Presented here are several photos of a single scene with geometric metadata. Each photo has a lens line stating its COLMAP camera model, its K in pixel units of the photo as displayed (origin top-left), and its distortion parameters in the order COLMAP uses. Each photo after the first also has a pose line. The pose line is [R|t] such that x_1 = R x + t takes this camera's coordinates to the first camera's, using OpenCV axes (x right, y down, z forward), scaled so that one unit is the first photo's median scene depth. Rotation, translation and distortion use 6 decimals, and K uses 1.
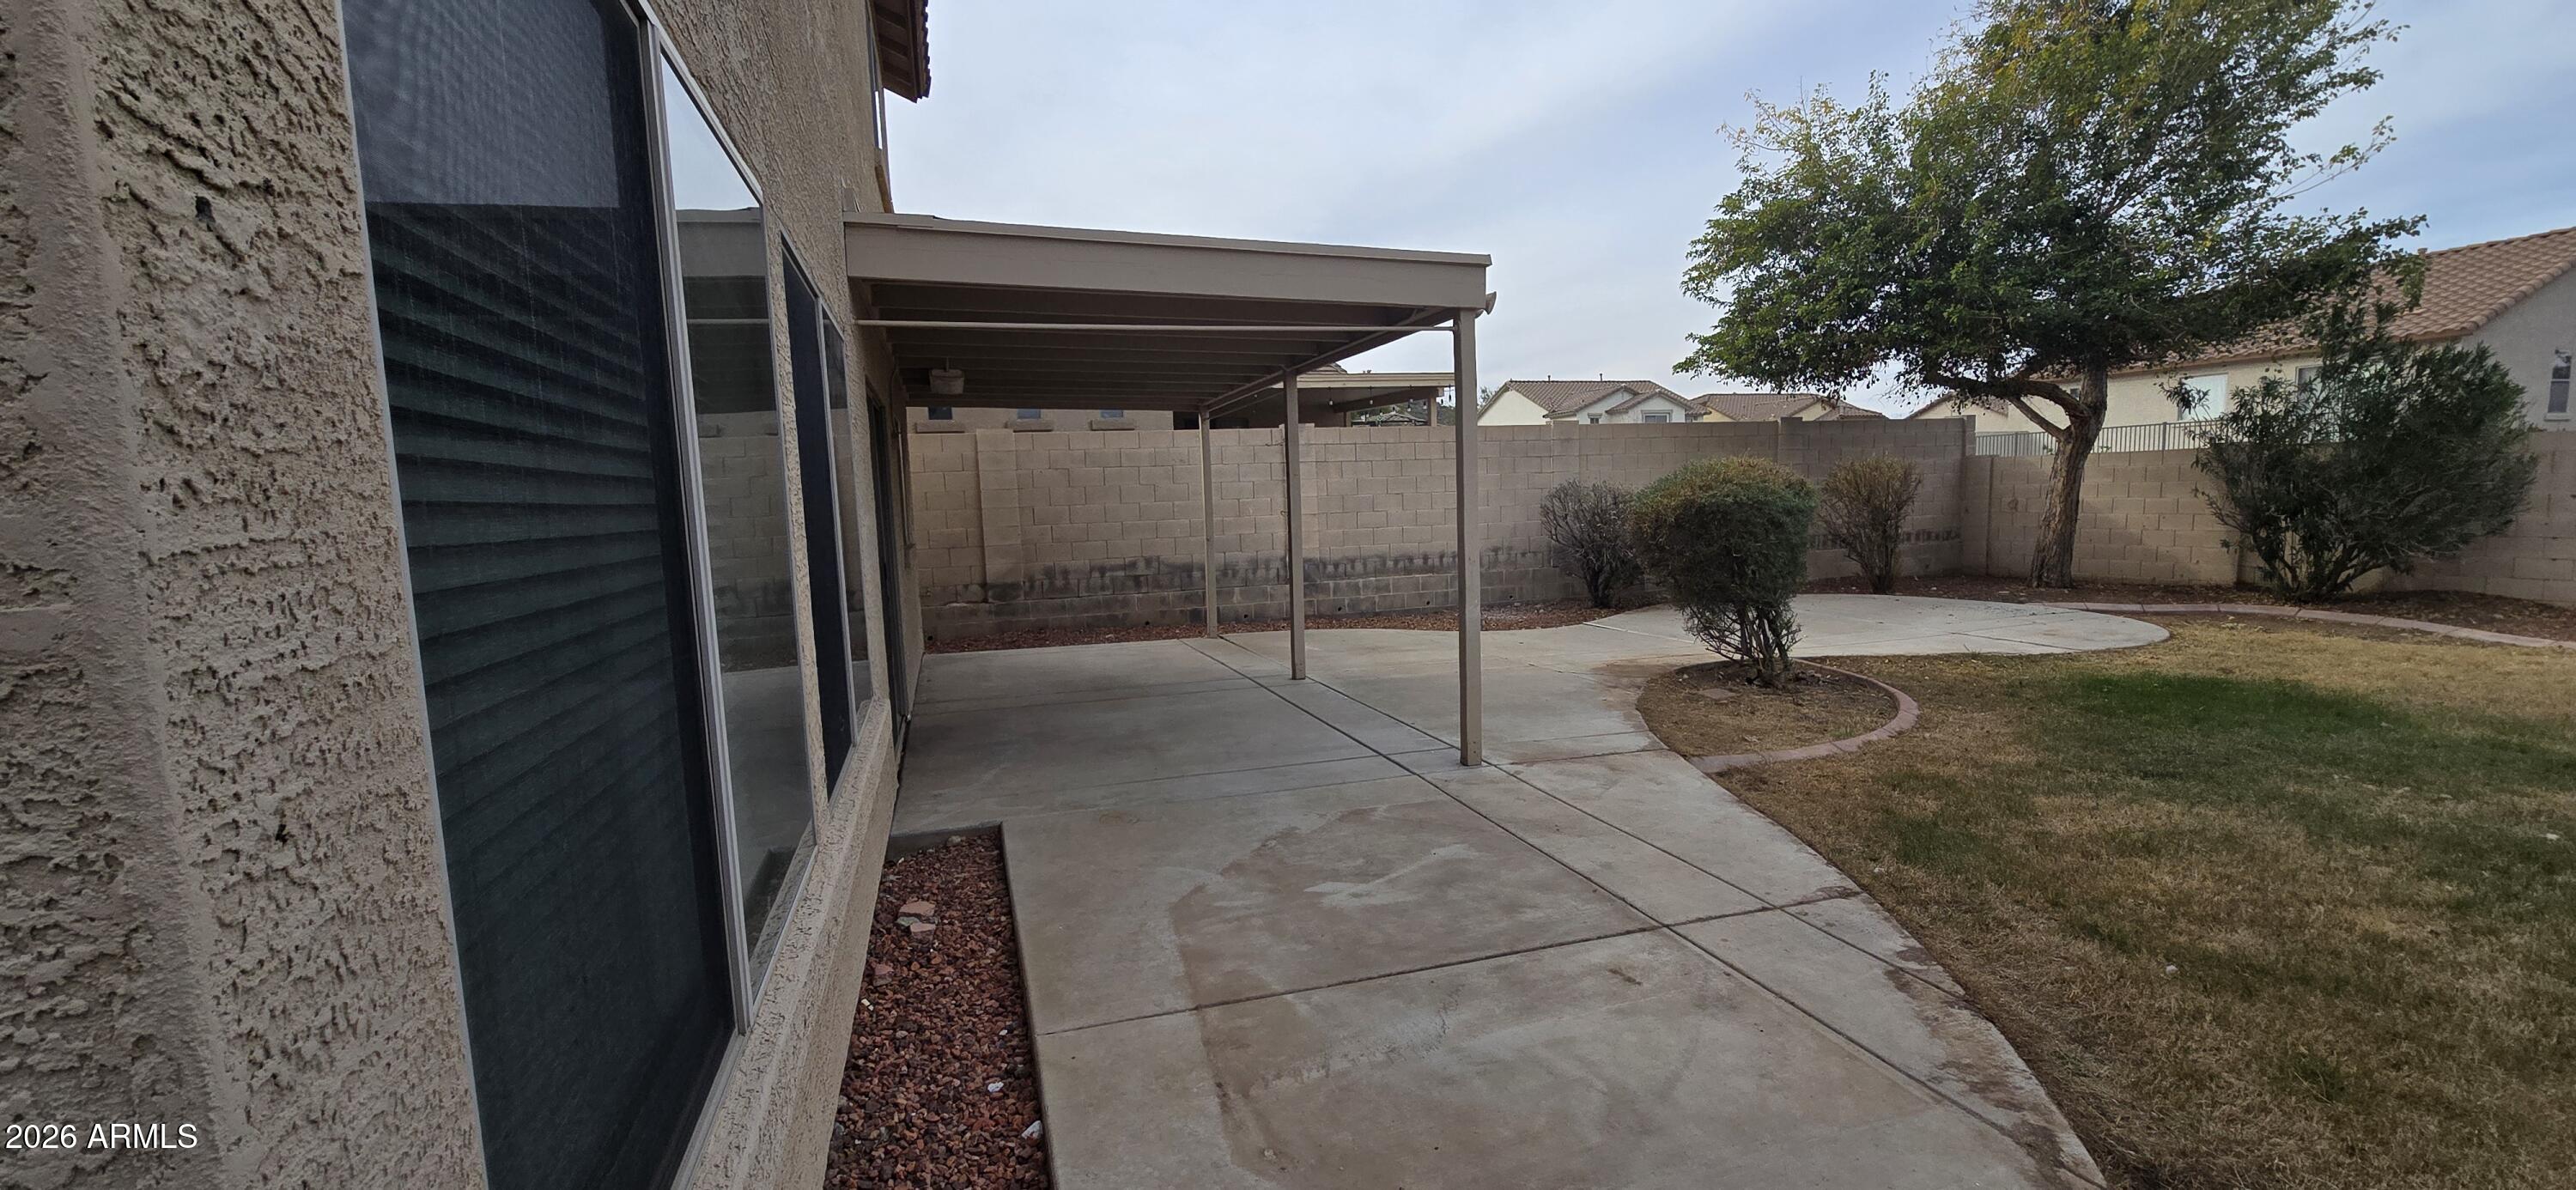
lens RADIAL K [[1056.9, 0, 1289.9], [0, 1056.9, 608.0], [0, 0, 1]] dist [-0.007208, 0.002800]
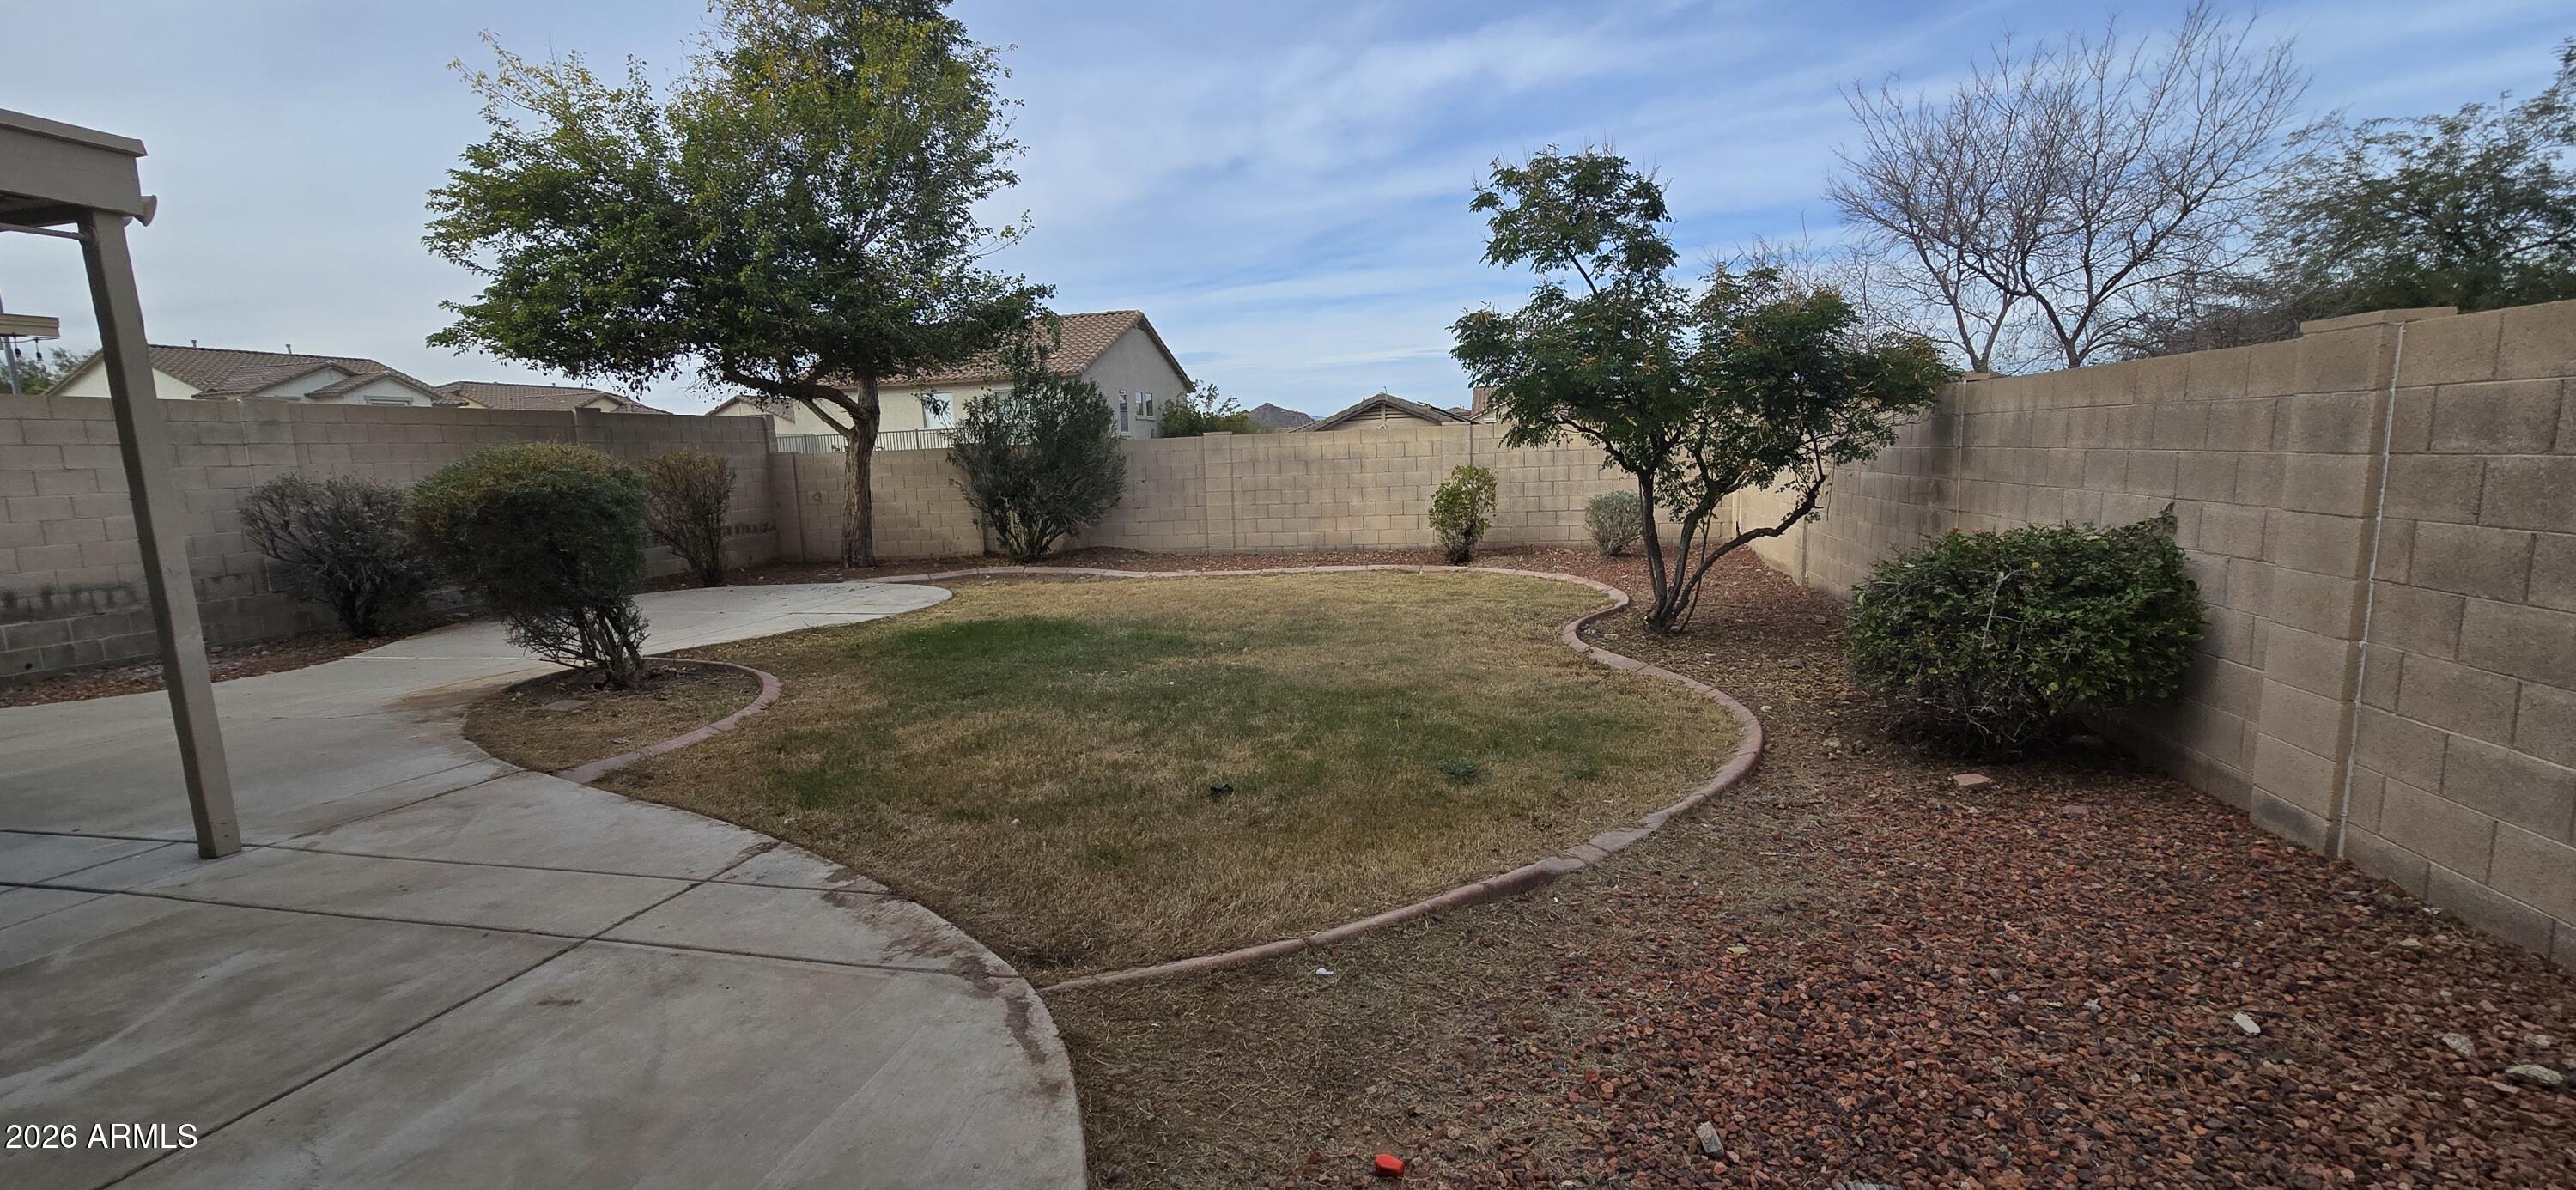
lens RADIAL K [[1056.9, 0, 1296.6], [0, 1056.9, 604.5], [0, 0, 1]] dist [-0.007208, 0.002800]
pose [[0.516055, -0.107841, 0.849740, -0.022019], [0.109285, 0.992225, 0.059554, 0.008614], [-0.849555, 0.062131, 0.523828, -0.003926]]
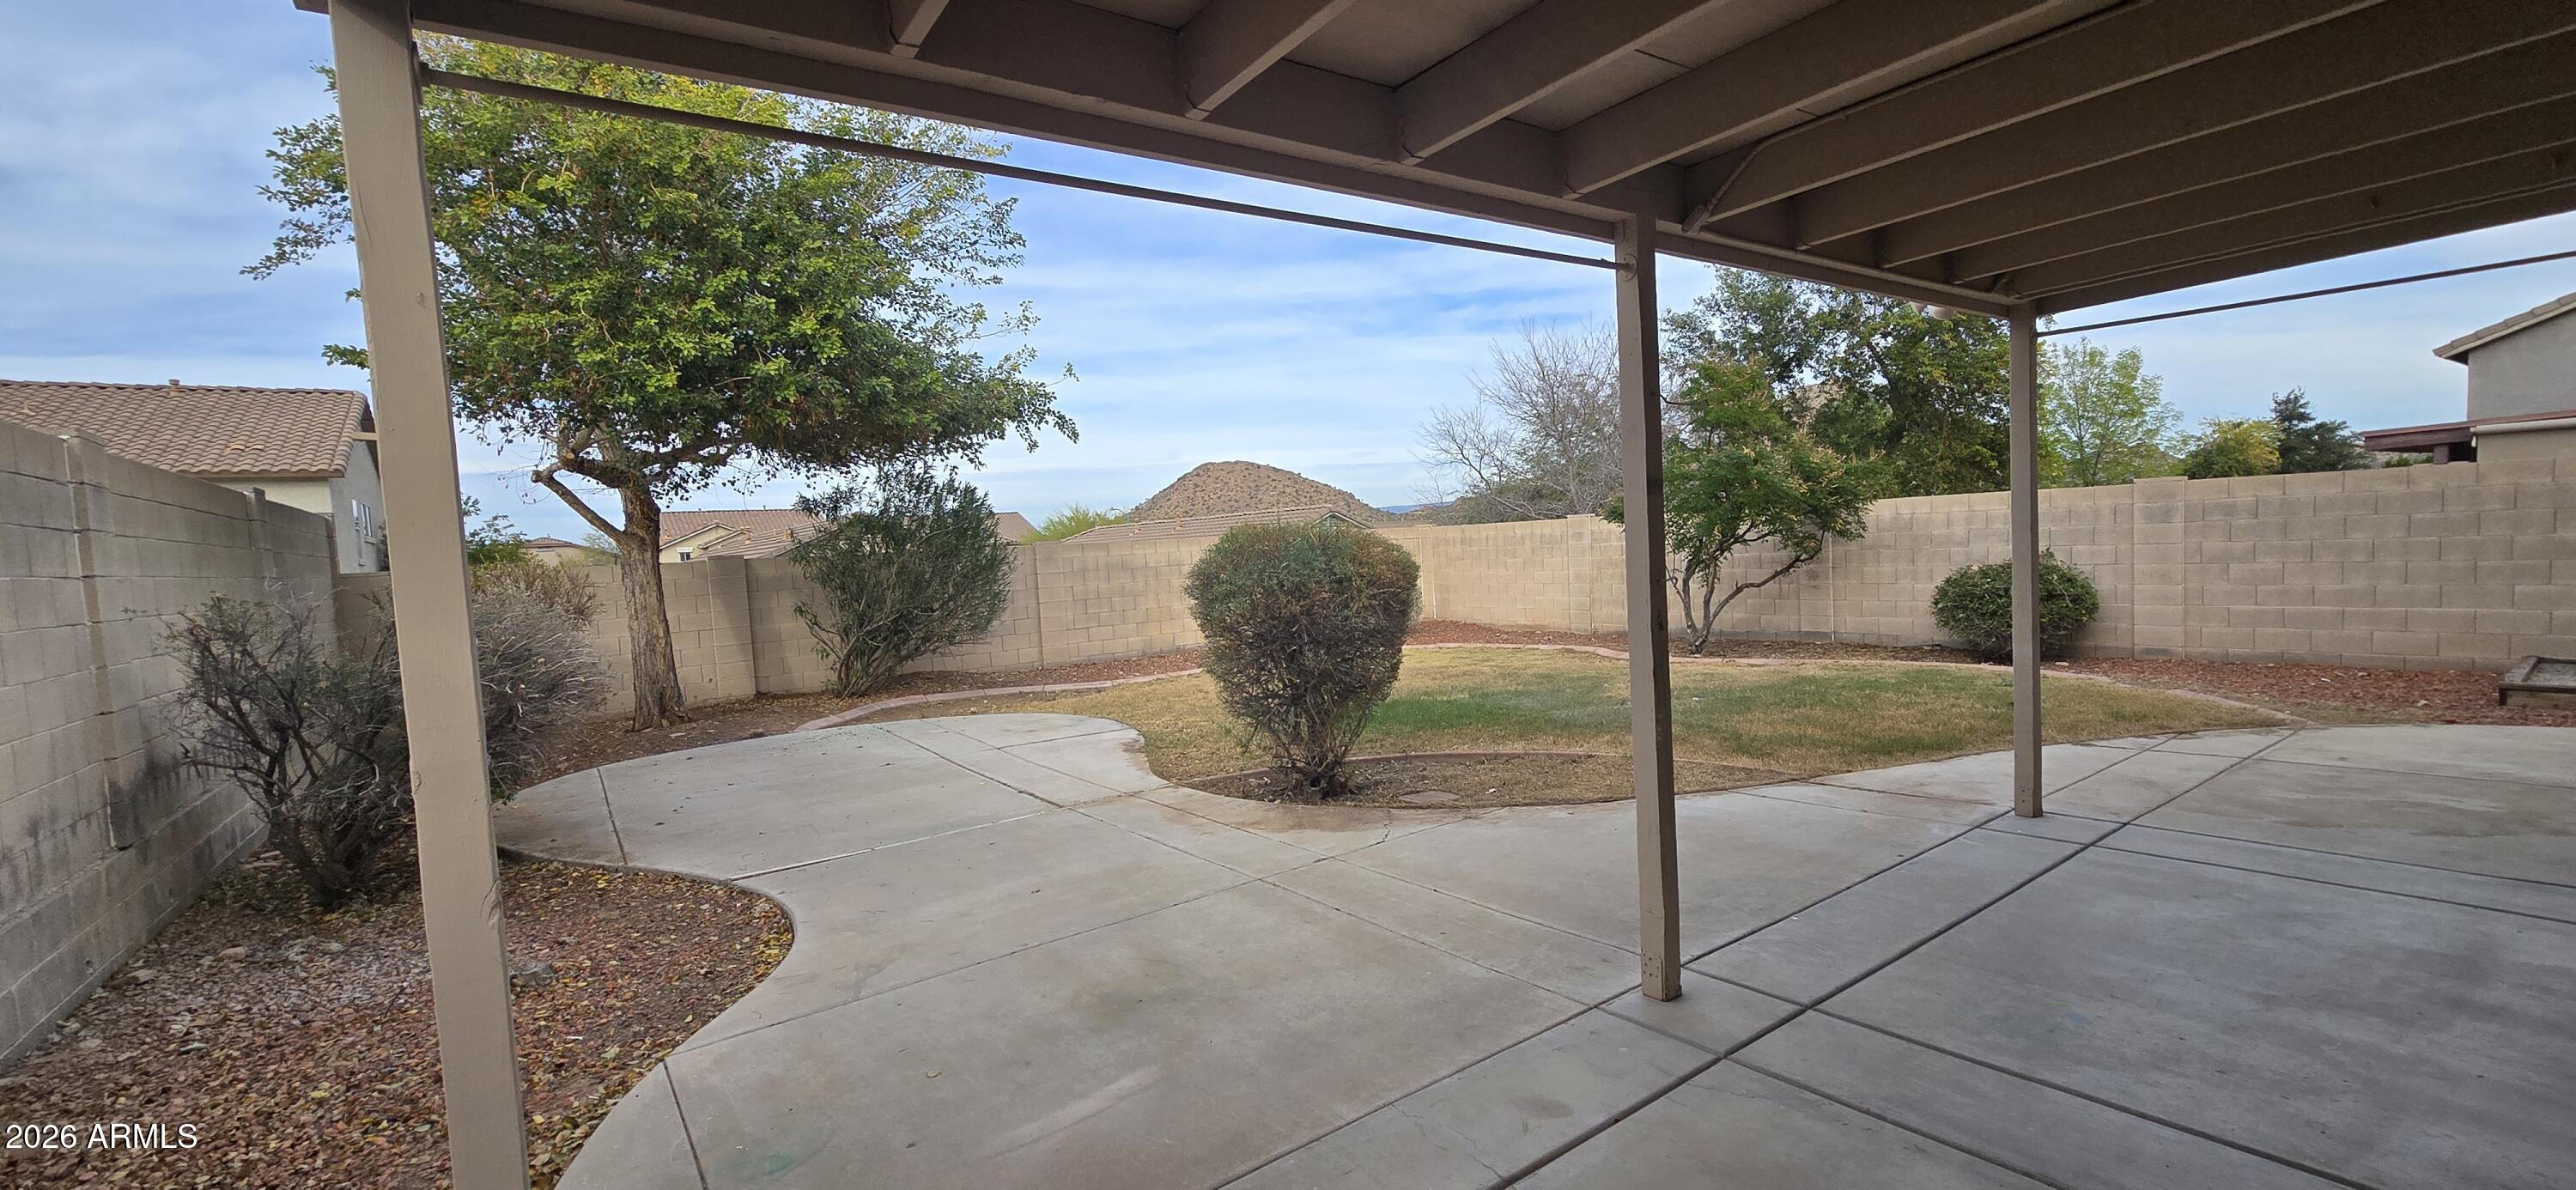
lens RADIAL K [[1056.9, 0, 1294.4], [0, 1056.9, 609.4], [0, 0, 1]] dist [-0.007208, 0.002800]
pose [[-0.308875, -0.006496, 0.951081, -0.128640], [0.160308, 0.985315, 0.058792, -0.038060], [-0.937496, 0.170625, -0.303297, 0.445991]]
